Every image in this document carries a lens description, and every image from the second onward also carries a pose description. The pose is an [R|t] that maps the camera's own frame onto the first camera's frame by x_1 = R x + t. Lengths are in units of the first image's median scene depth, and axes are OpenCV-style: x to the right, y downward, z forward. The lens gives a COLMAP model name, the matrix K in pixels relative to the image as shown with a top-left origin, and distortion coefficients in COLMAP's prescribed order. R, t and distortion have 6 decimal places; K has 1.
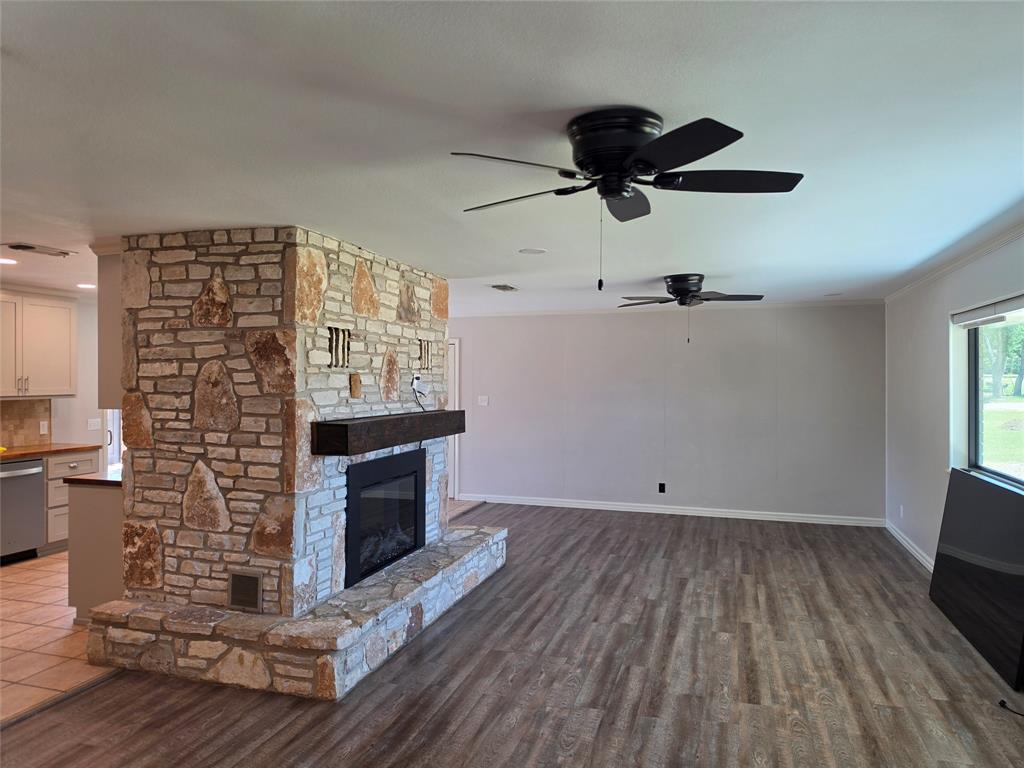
lens RADIAL K [[704.4, 0, 512.0], [0, 704.4, 384.0], [0, 0, 1]] dist [0.062752, -0.079922]
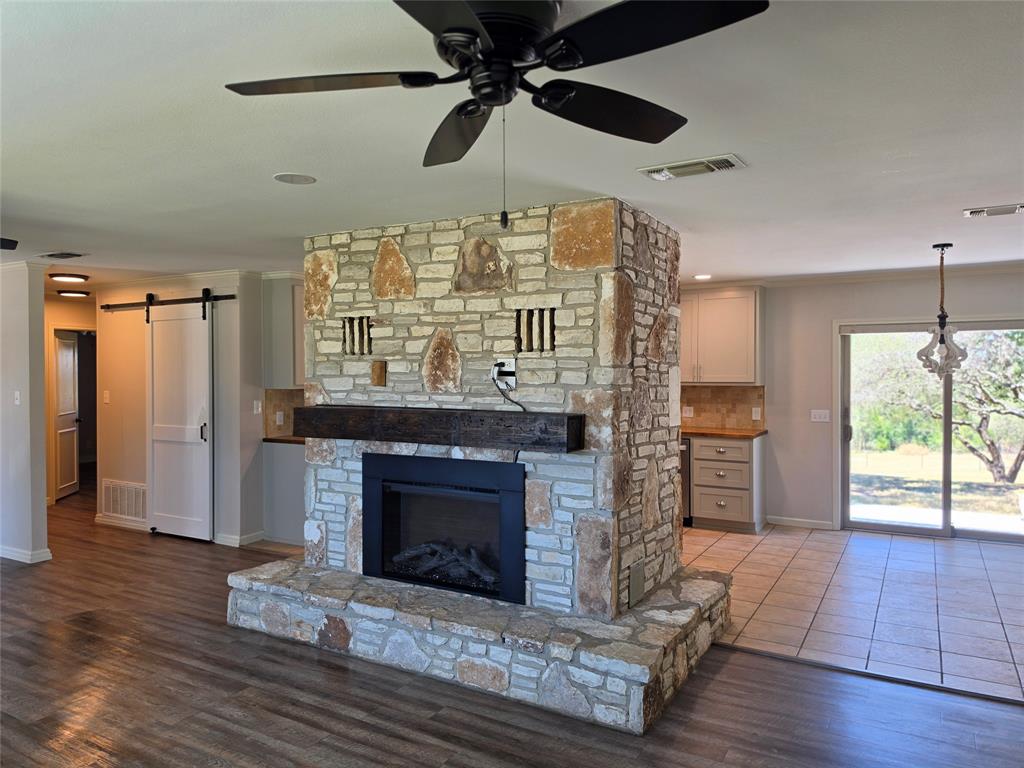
lens RADIAL K [[704.4, 0, 512.0], [0, 704.4, 384.0], [0, 0, 1]] dist [0.062752, -0.079922]
pose [[-0.226639, 0.020582, -0.973761, 0.674874], [-0.005223, 0.999737, 0.022347, -0.005343], [0.973965, 0.010151, -0.226471, 1.394057]]
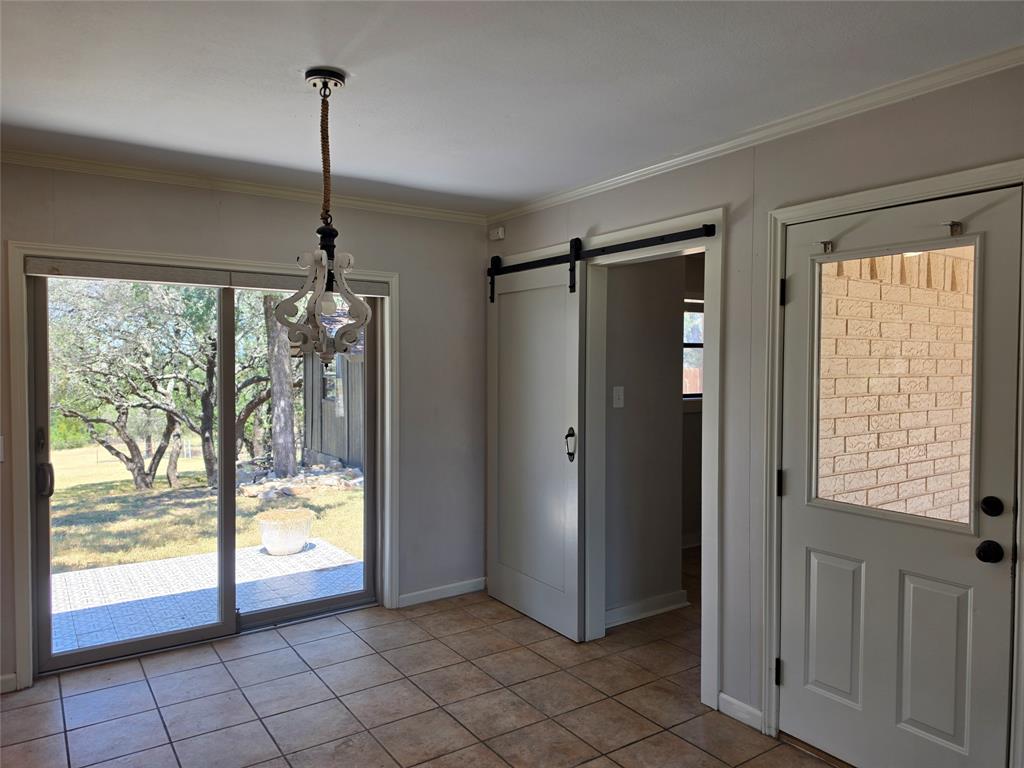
lens RADIAL K [[704.4, 0, 512.0], [0, 704.4, 384.0], [0, 0, 1]] dist [0.062752, -0.079922]
pose [[0.781078, 0.022430, -0.624030, -0.146006], [-0.009406, 0.999664, 0.024159, 0.007015], [0.624362, -0.013000, 0.781027, 1.477990]]
